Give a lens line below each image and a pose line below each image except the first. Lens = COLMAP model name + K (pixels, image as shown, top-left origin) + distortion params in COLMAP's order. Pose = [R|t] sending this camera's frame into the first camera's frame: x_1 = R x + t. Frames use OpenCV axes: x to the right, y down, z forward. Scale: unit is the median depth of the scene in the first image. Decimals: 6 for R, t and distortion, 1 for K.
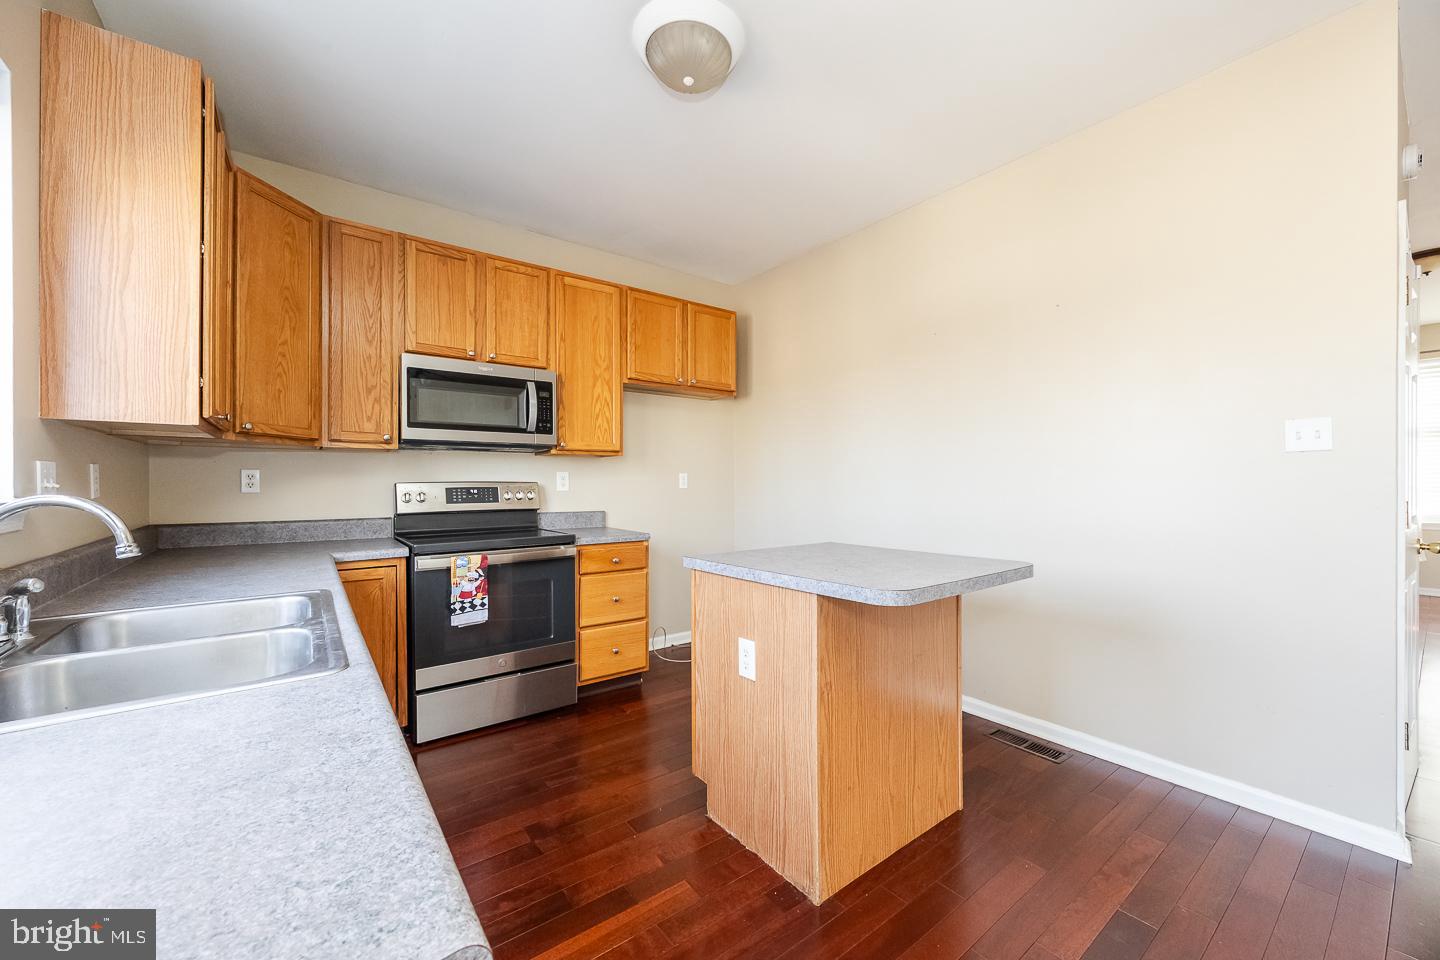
lens RADIAL K [[555.5, 0, 727.2], [0, 555.5, 482.9], [0, 0, 1]] dist [0.000834, 0.000089]
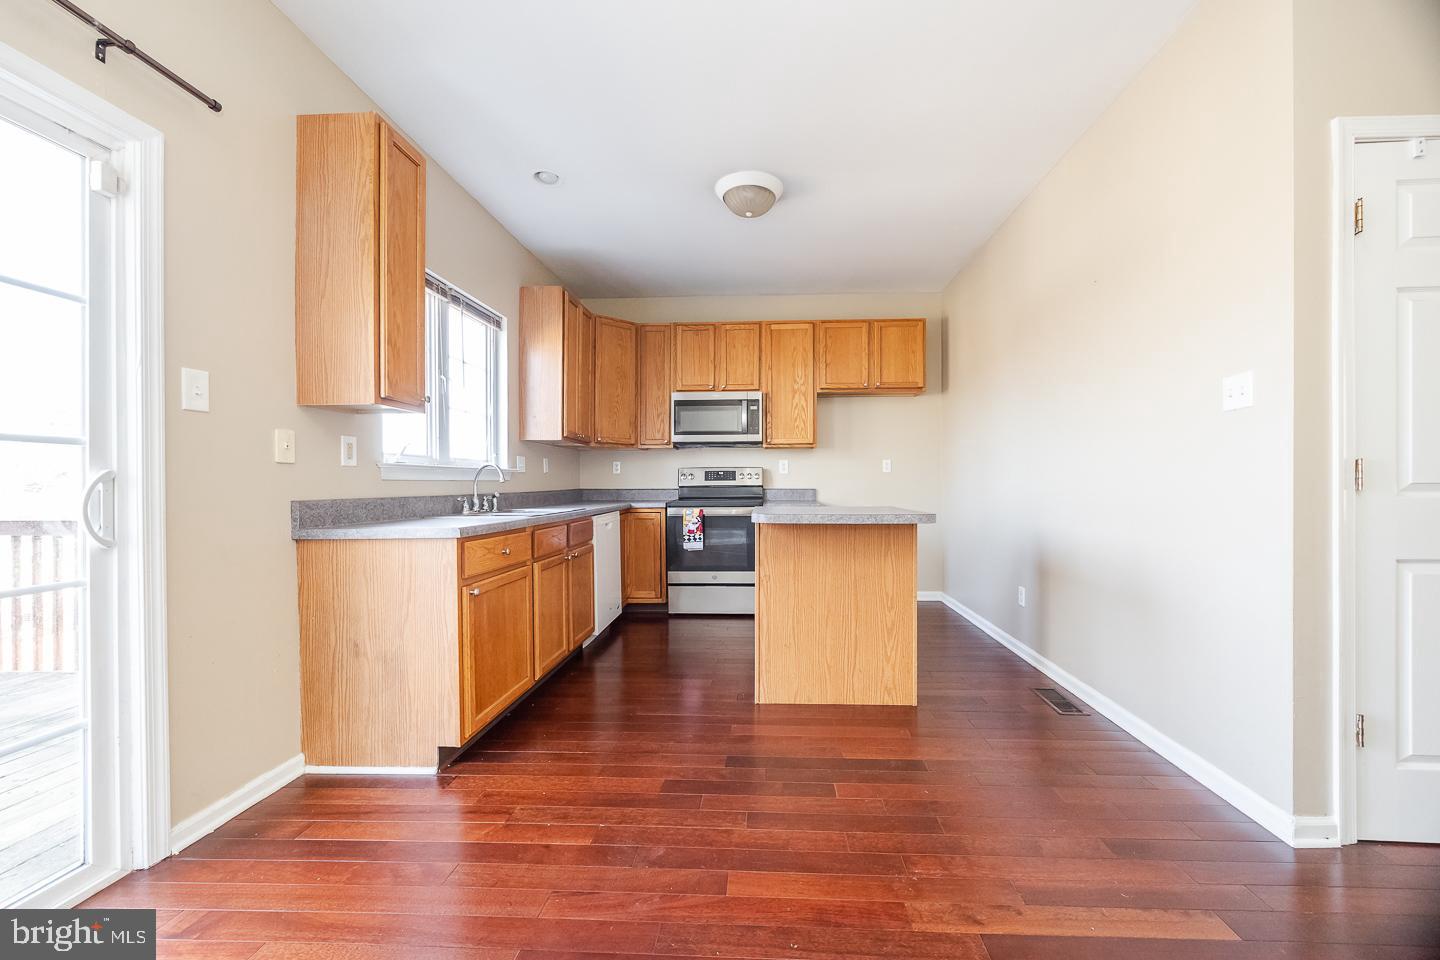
lens RADIAL K [[564.6, 0, 748.4], [0, 564.6, 483.1], [0, 0, 1]] dist [-0.000301, -0.000011]
pose [[0.765813, -0.000071, -0.643063, 0.650488], [0.001768, 0.999996, 0.001996, 0.041247], [0.643061, -0.002665, 0.765810, -0.178086]]
